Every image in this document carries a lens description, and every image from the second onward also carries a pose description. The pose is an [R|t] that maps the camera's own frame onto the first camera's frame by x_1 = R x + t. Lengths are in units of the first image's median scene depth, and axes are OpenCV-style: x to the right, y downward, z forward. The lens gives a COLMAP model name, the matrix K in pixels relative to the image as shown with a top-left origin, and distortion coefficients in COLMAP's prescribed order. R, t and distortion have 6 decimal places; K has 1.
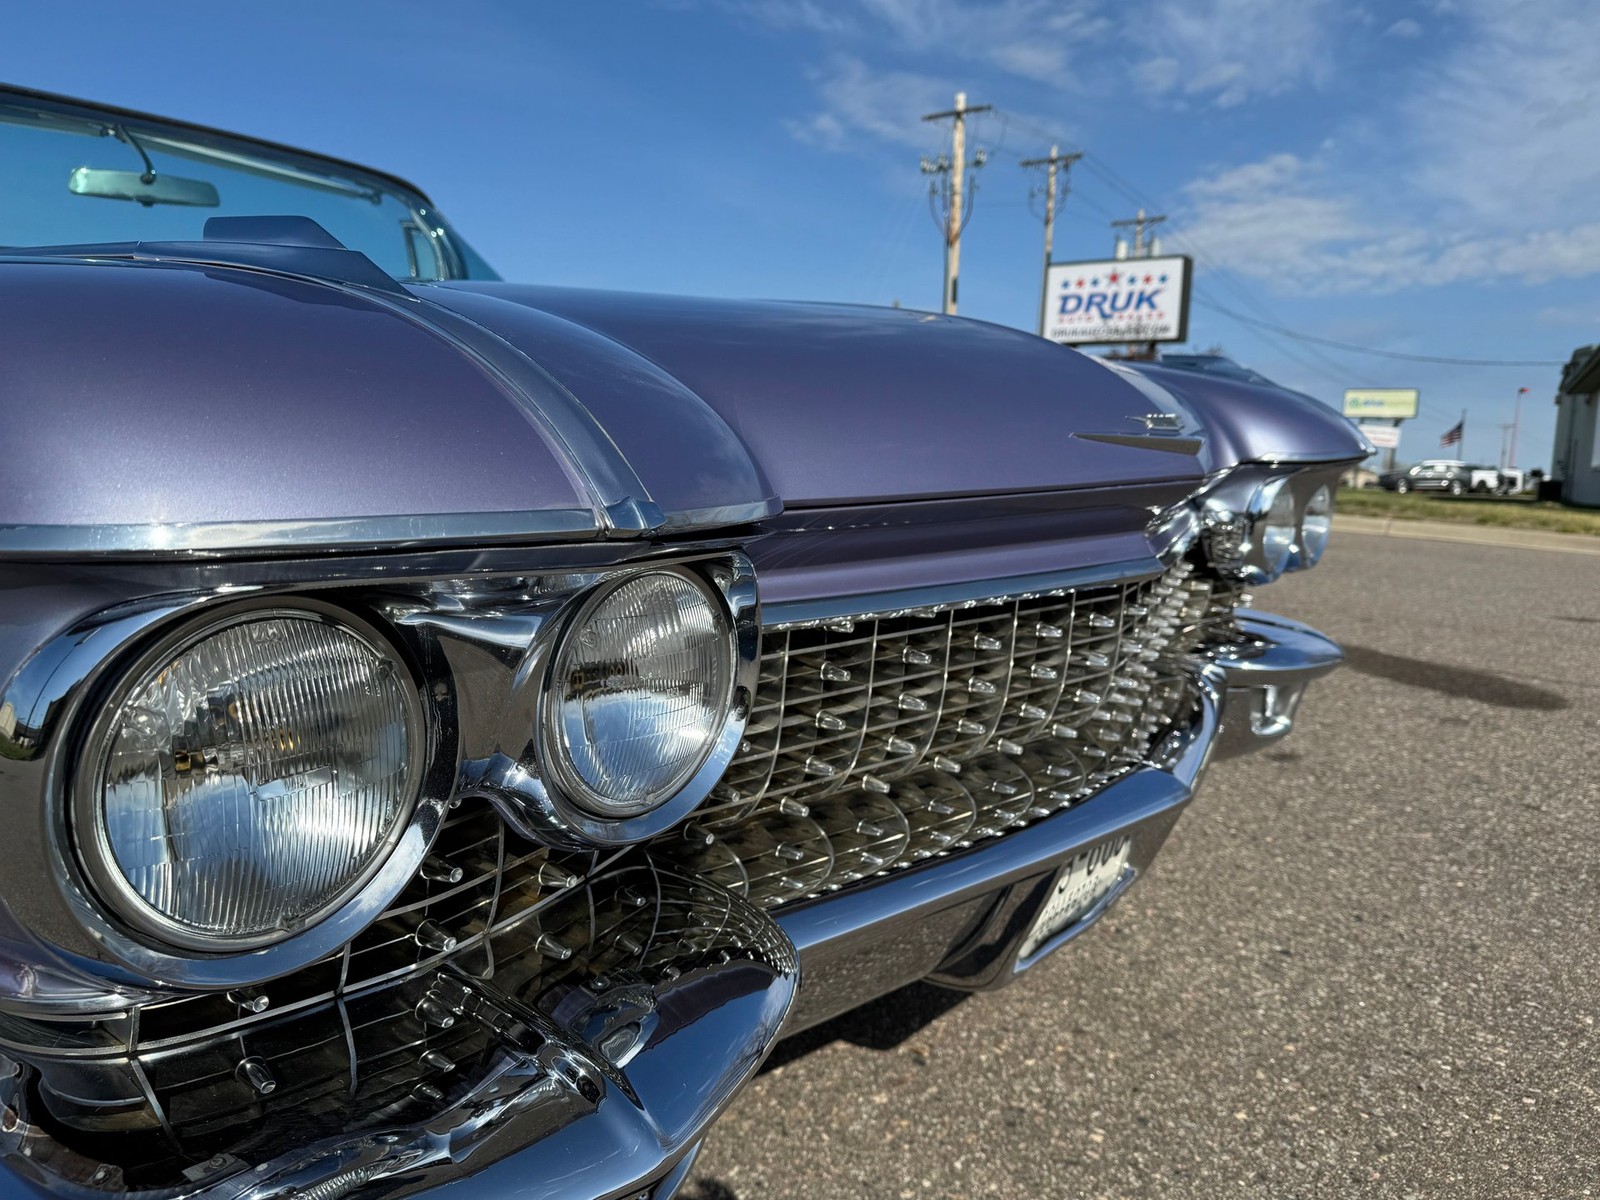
lens RADIAL K [[1160.5, 0, 832.6], [0, 1160.5, 592.0], [0, 0, 1]] dist [0.013909, -0.024262]
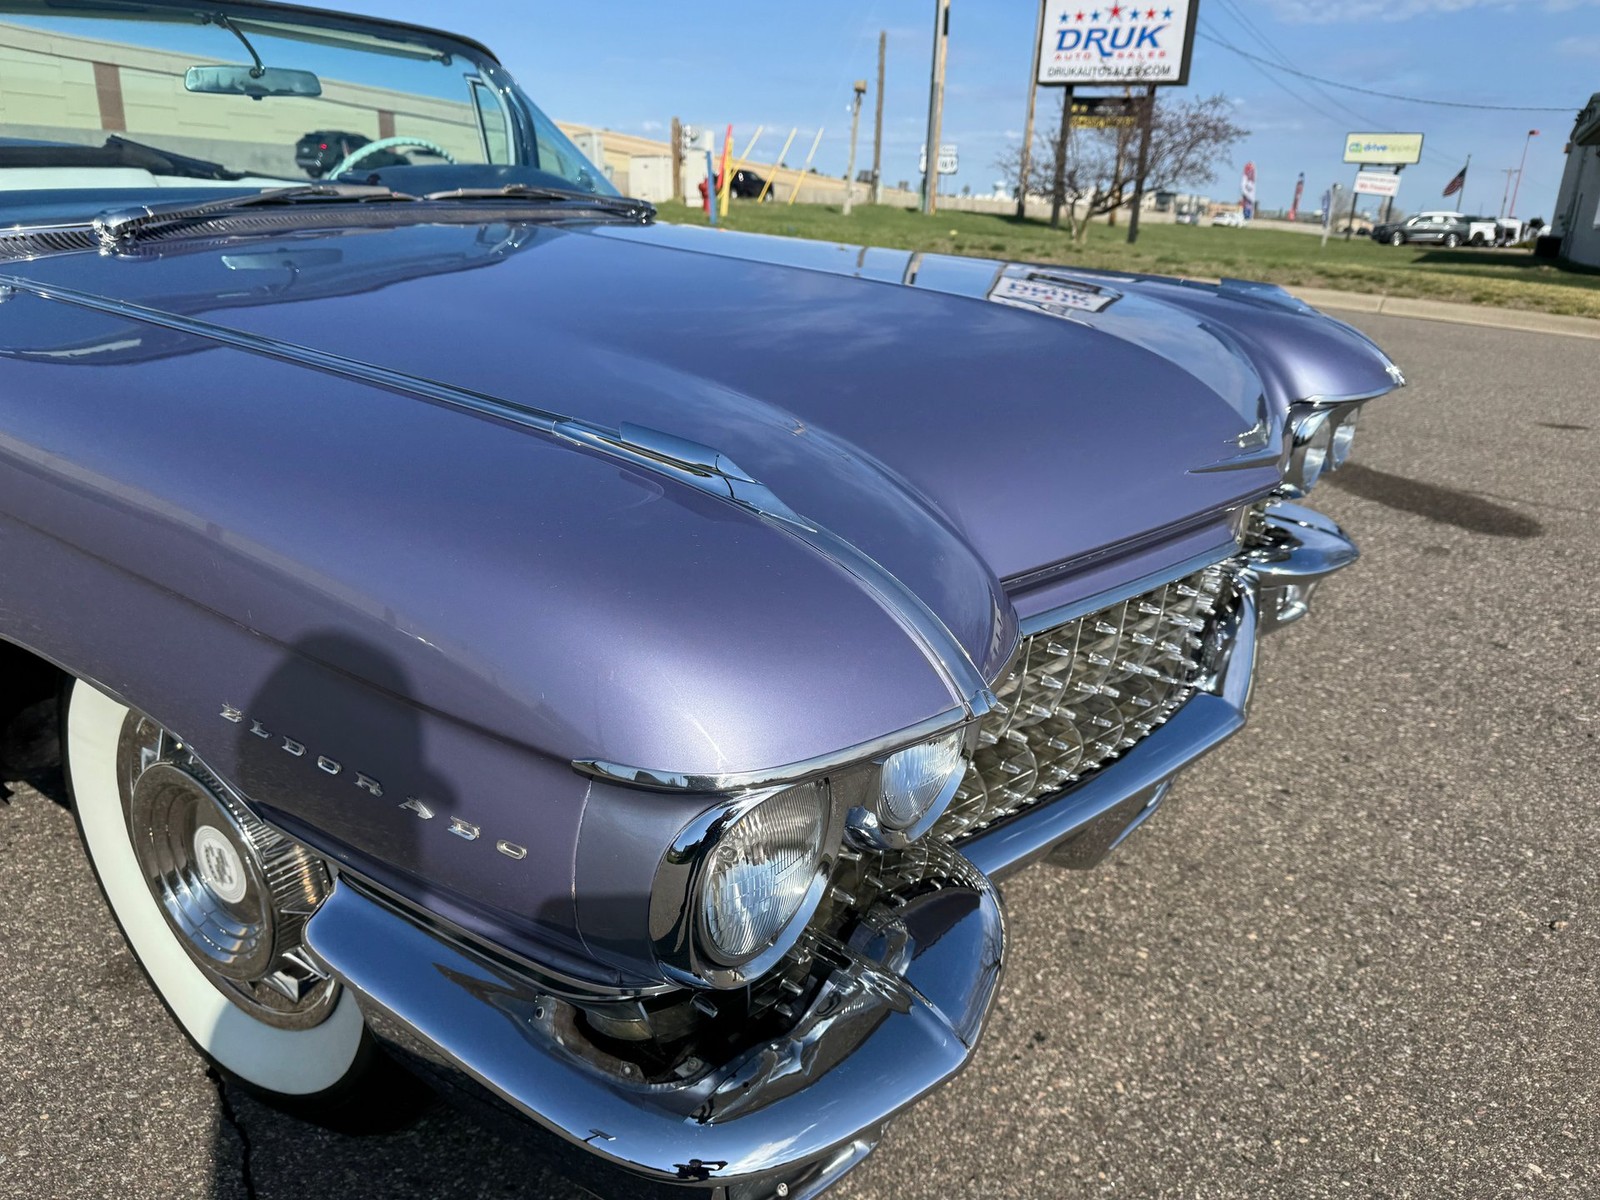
lens RADIAL K [[1160.5, 0, 806.2], [0, 1160.5, 567.1], [0, 0, 1]] dist [0.013909, -0.024262]
pose [[0.999978, 0.005853, 0.003062, -0.094864], [-0.006339, 0.980677, 0.195531, -0.127090], [-0.001858, -0.195546, 0.980693, -0.116327]]
